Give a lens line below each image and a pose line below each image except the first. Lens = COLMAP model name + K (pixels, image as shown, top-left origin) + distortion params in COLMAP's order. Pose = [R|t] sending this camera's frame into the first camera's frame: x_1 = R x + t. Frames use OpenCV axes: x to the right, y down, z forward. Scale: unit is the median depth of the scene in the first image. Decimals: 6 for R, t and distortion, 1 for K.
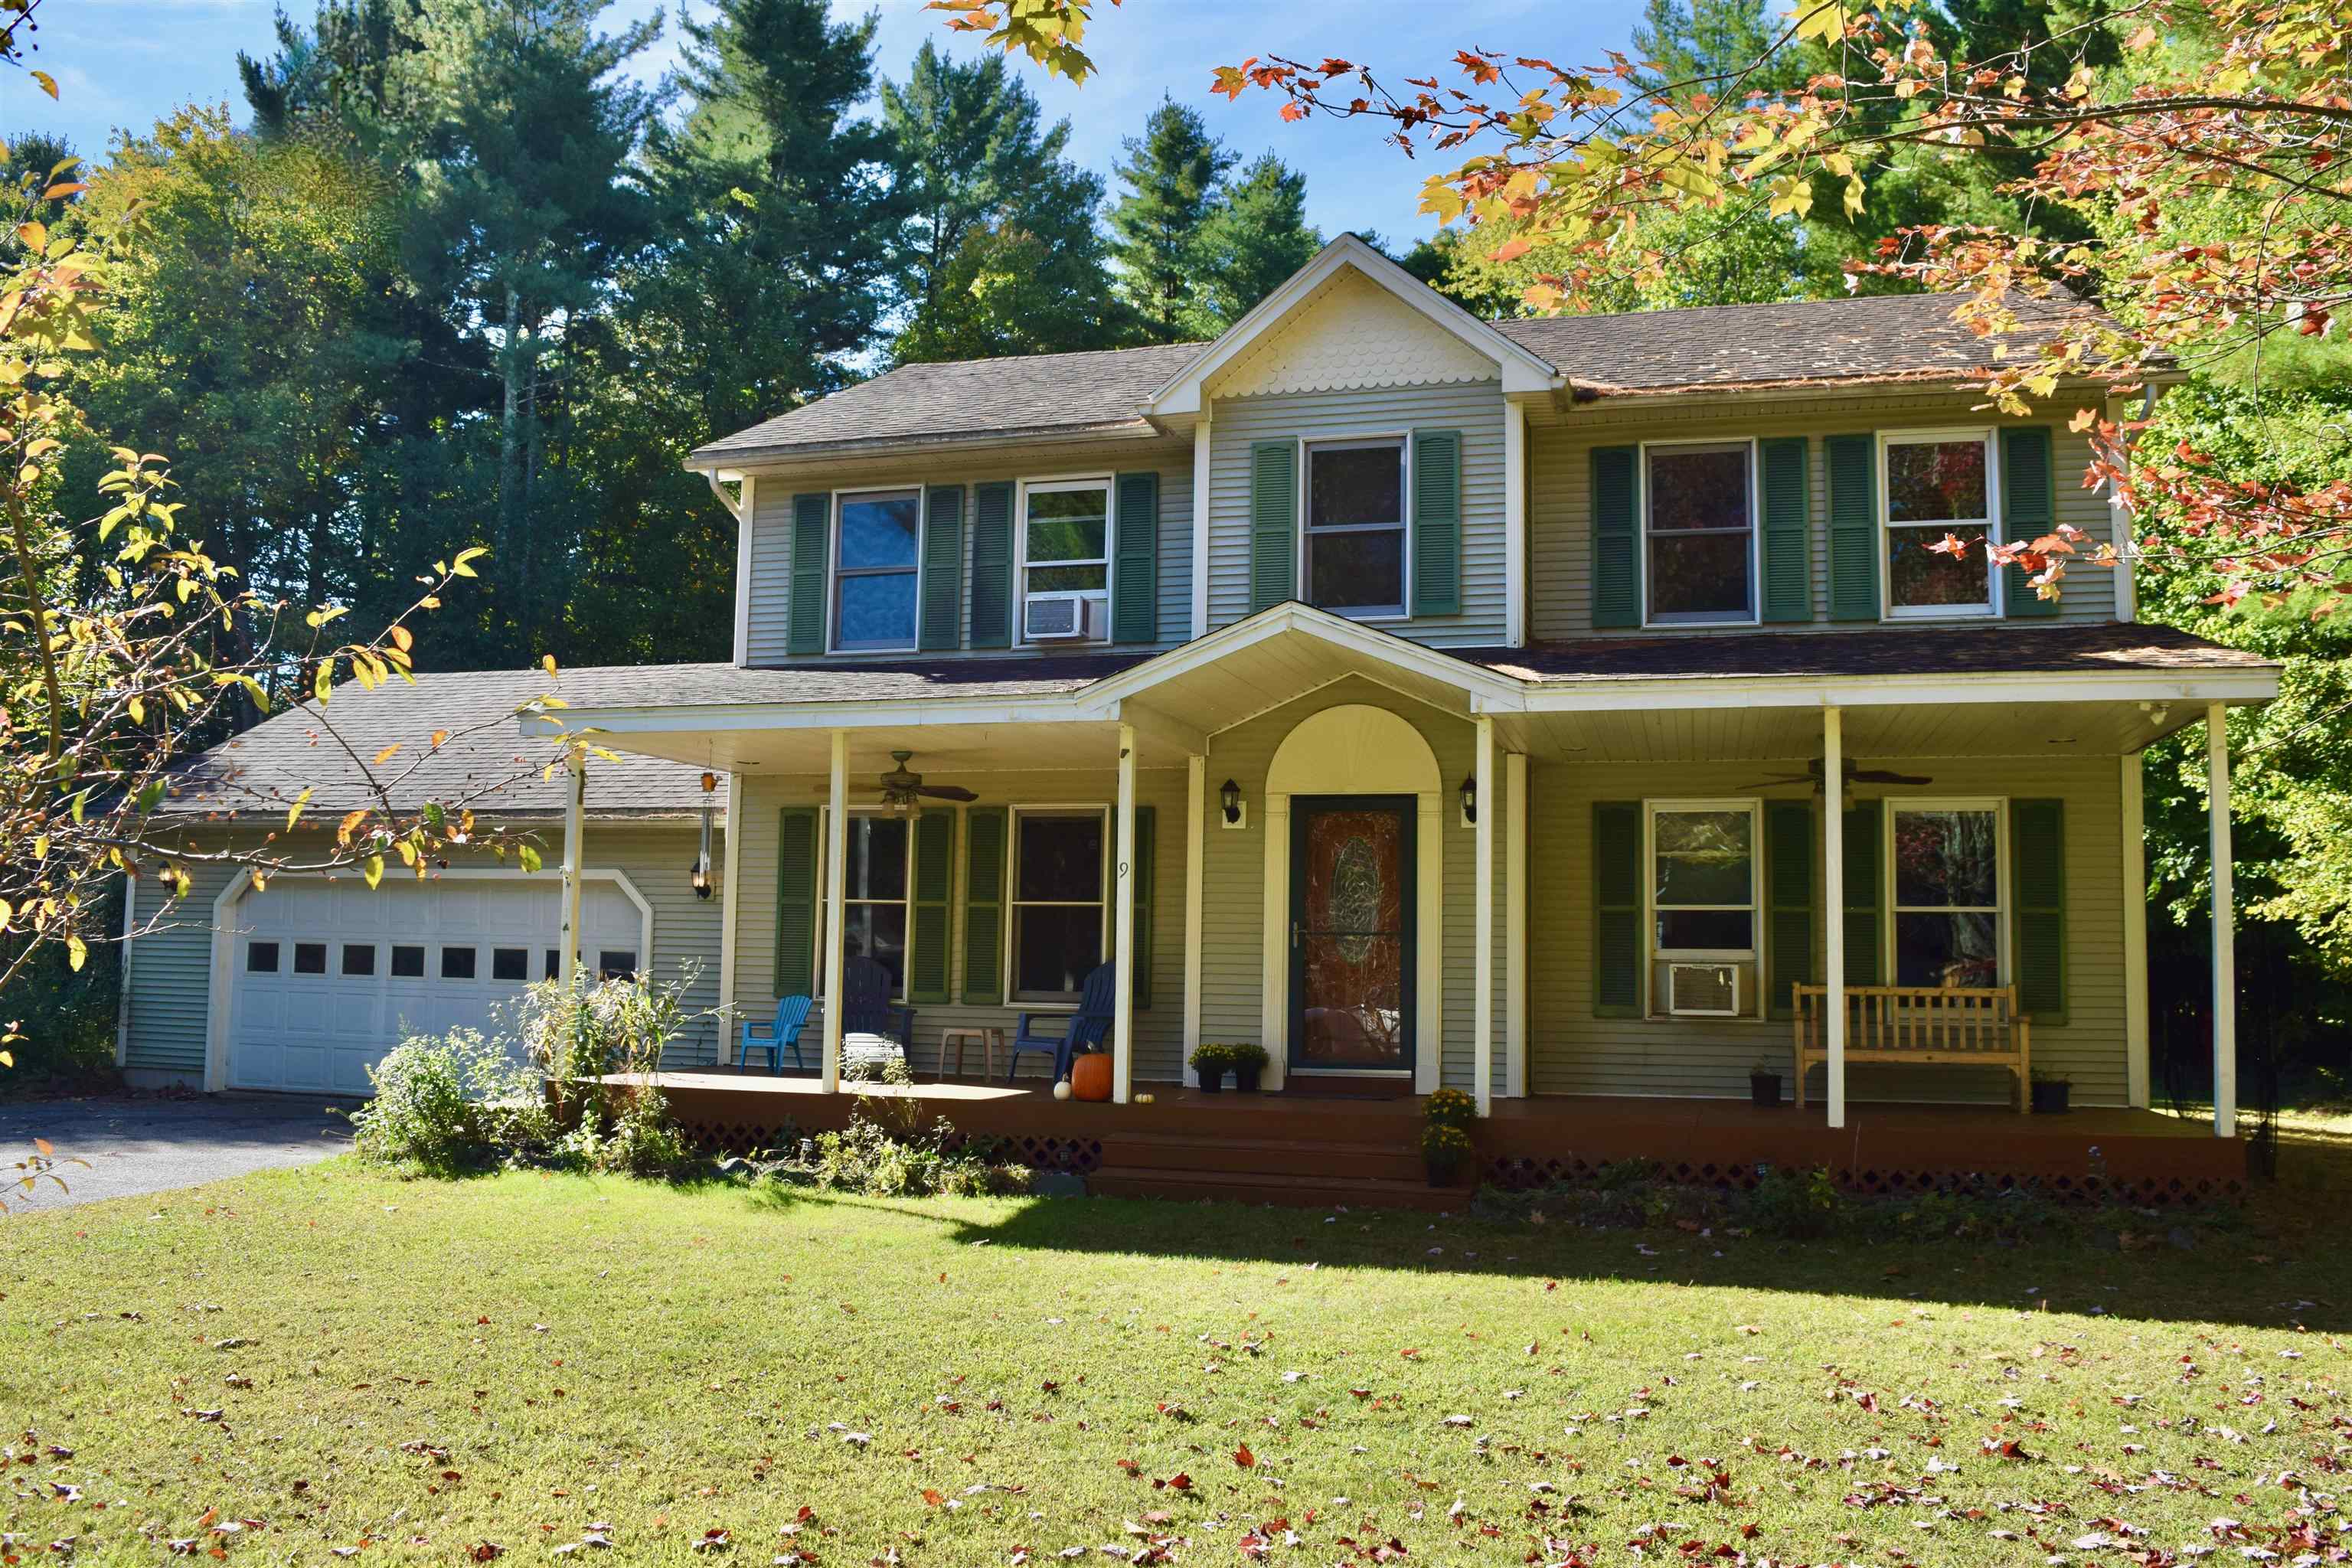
lens RADIAL K [[1996.1, 0, 1176.0], [0, 1996.1, 784.0], [0, 0, 1]] dist [-0.067184, -0.005701]
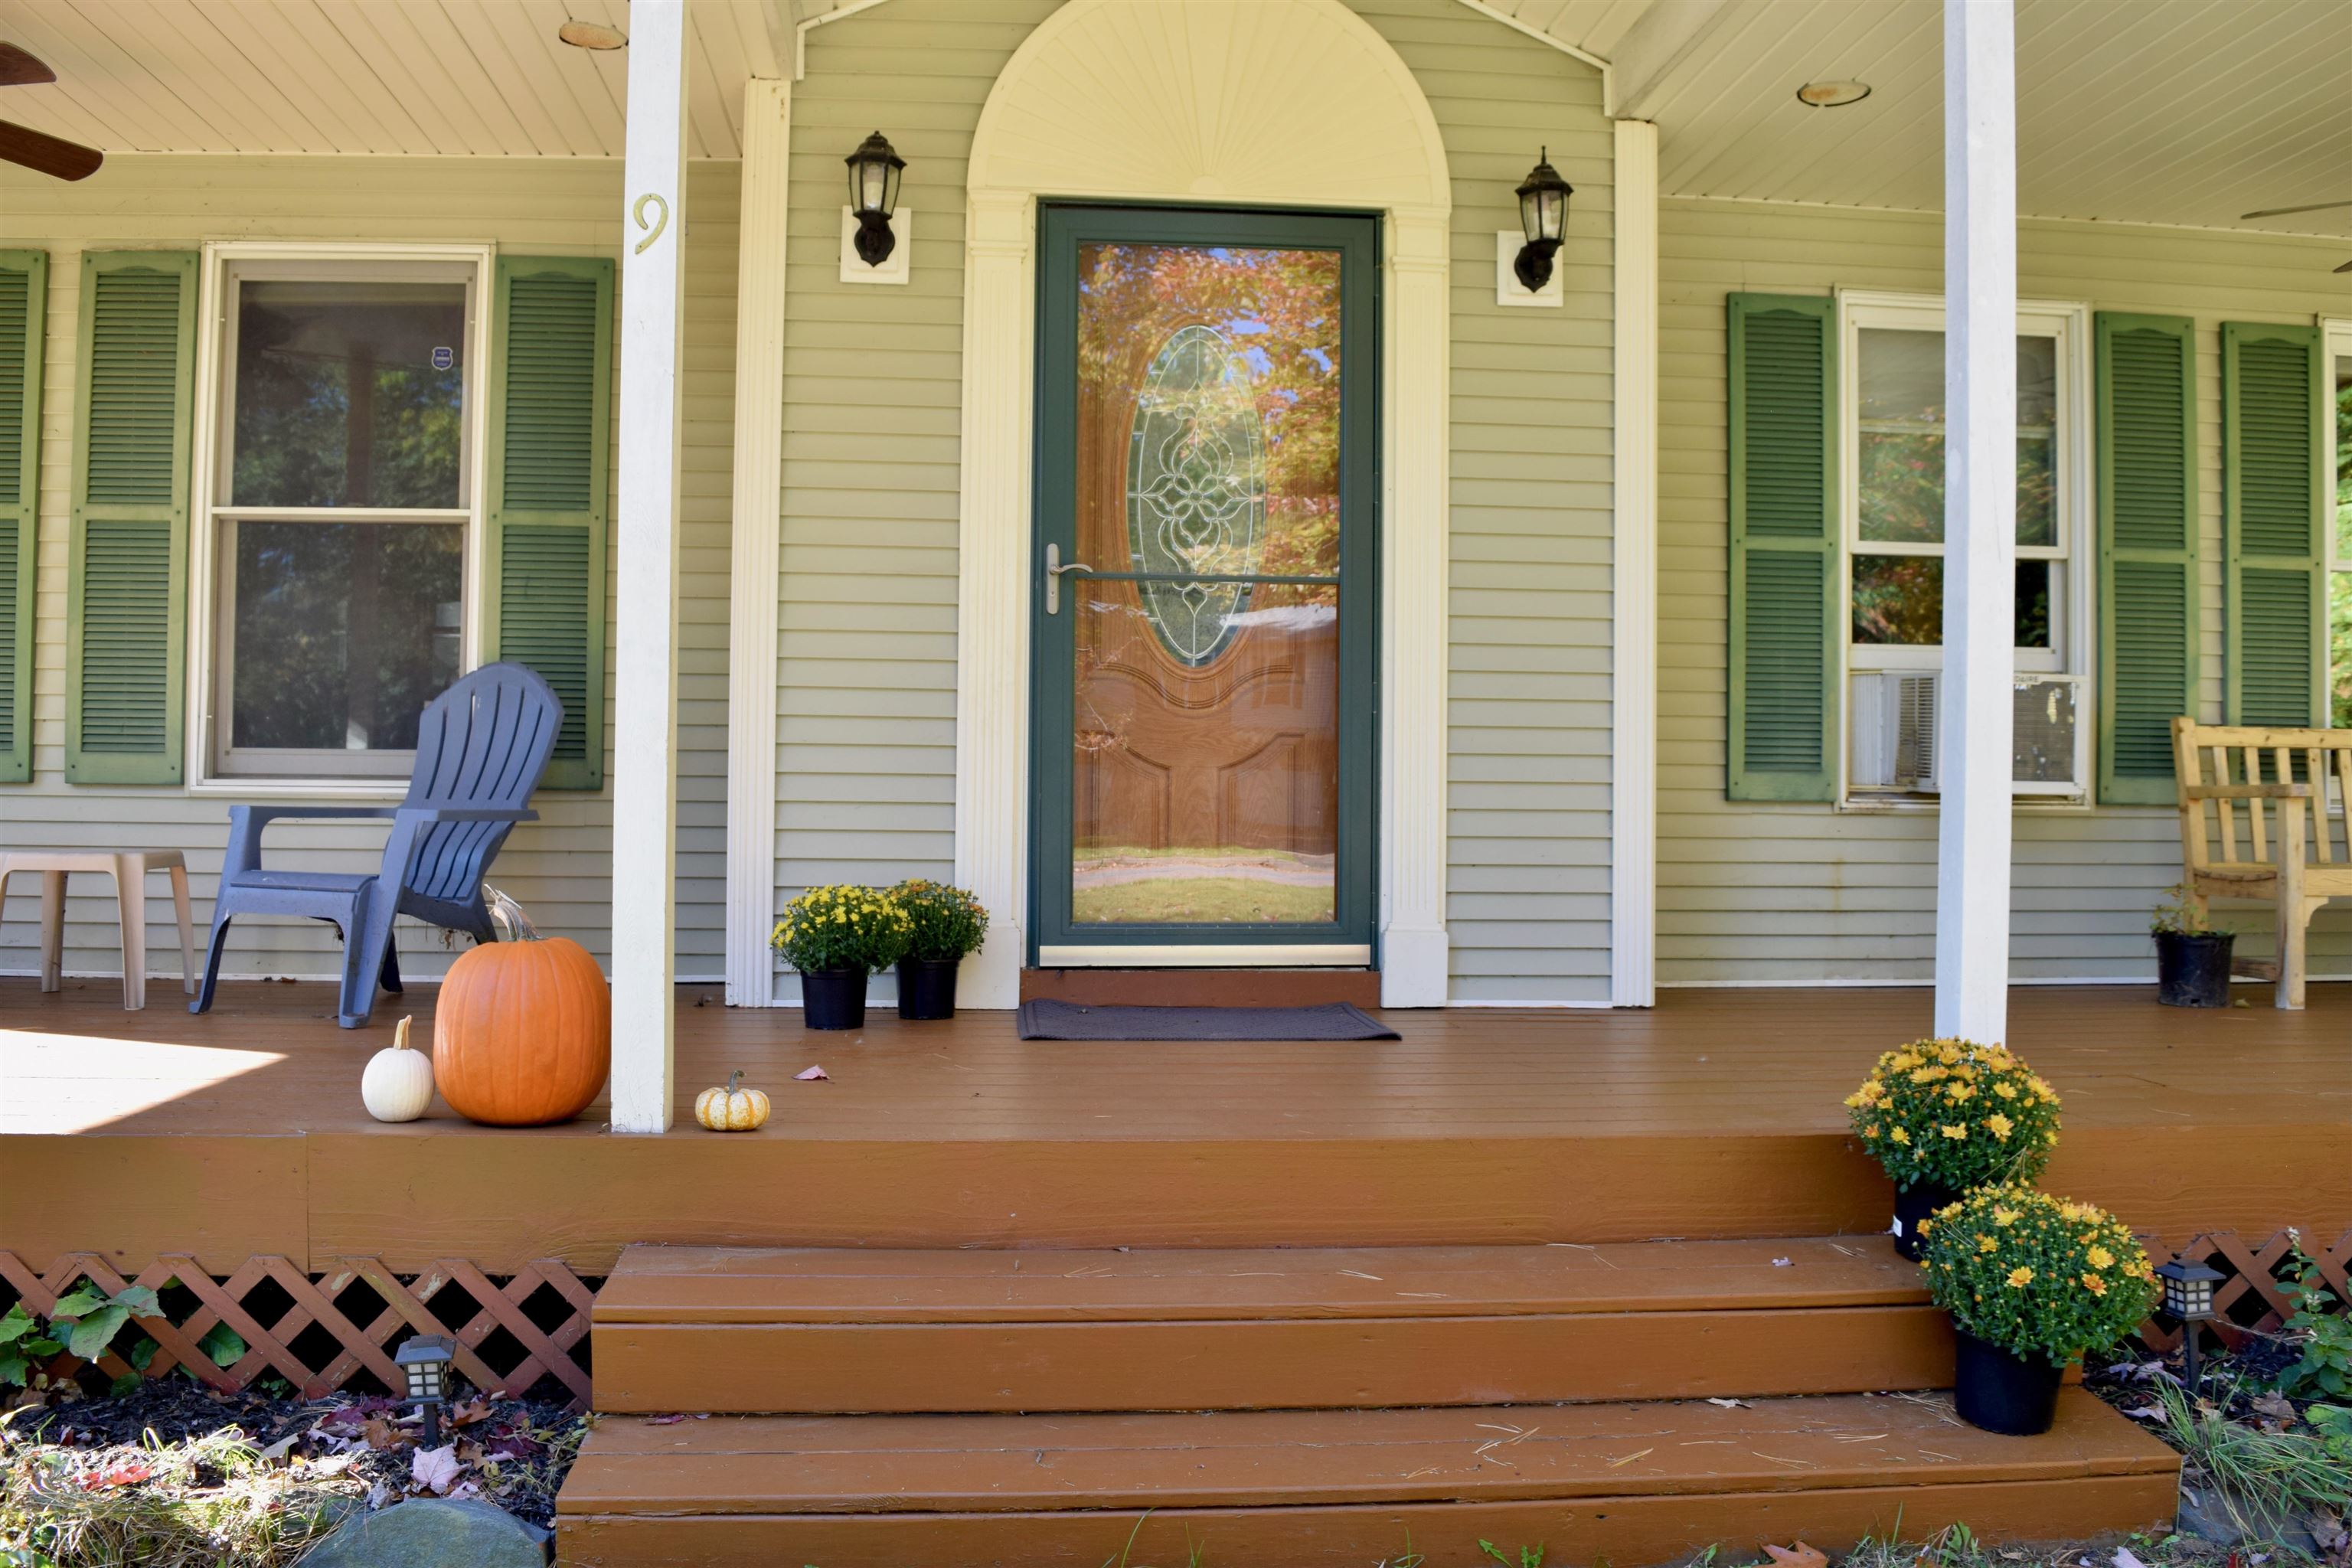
lens RADIAL K [[1996.1, 0, 1176.0], [0, 1996.1, 784.0], [0, 0, 1]] dist [-0.067184, -0.005701]
pose [[0.936056, -0.005141, 0.351813, -0.046477], [-0.027517, 0.995761, 0.087764, 0.079751], [-0.350773, -0.091833, 0.931947, 0.648408]]
